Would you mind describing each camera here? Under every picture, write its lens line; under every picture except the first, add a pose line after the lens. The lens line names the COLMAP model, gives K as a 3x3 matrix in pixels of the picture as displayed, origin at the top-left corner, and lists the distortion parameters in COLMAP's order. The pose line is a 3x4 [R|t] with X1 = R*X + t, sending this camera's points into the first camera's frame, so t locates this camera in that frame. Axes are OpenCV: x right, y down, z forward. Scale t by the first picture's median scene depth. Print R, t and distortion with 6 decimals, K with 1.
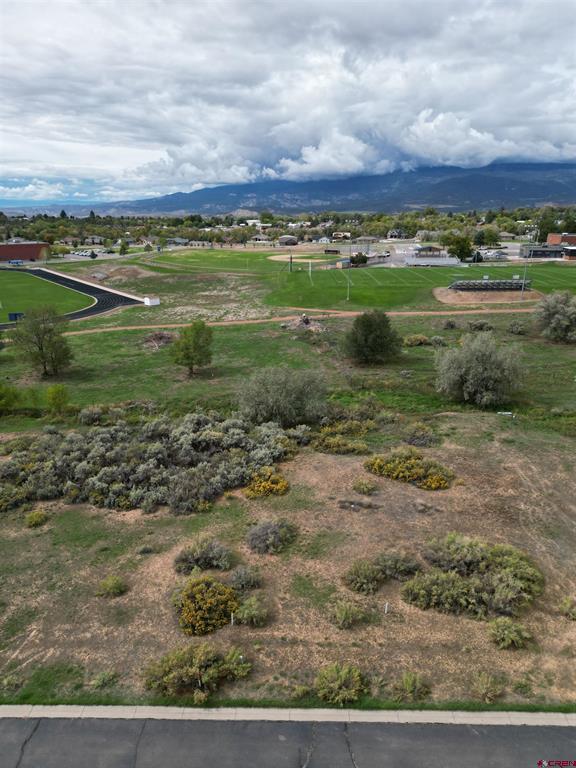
lens RADIAL K [[536.3, 0, 284.9], [0, 536.3, 387.9], [0, 0, 1]] dist [0.072893, -0.067402]
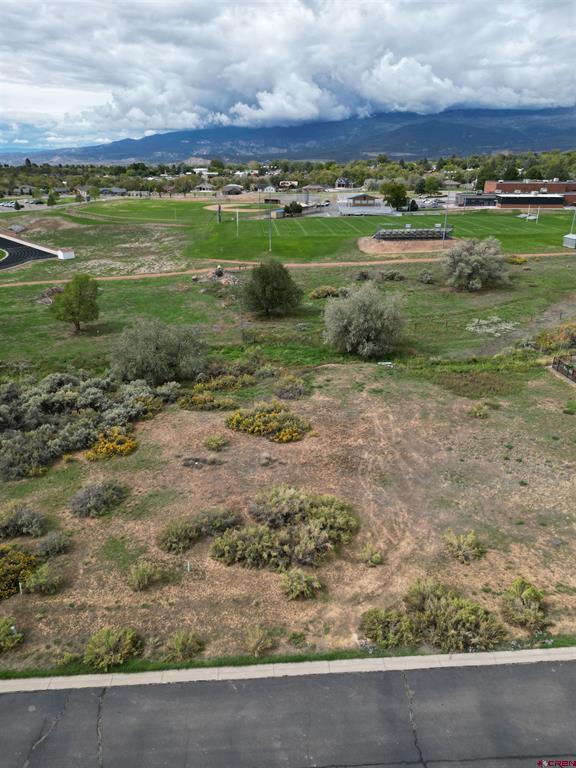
lens RADIAL K [[536.3, 0, 286.3], [0, 536.3, 388.2], [0, 0, 1]] dist [0.072893, -0.067402]
pose [[0.997135, -0.031104, 0.068959, 0.149600], [0.025287, 0.996172, 0.083679, 0.004873], [-0.071297, -0.081695, 0.994104, 0.023190]]
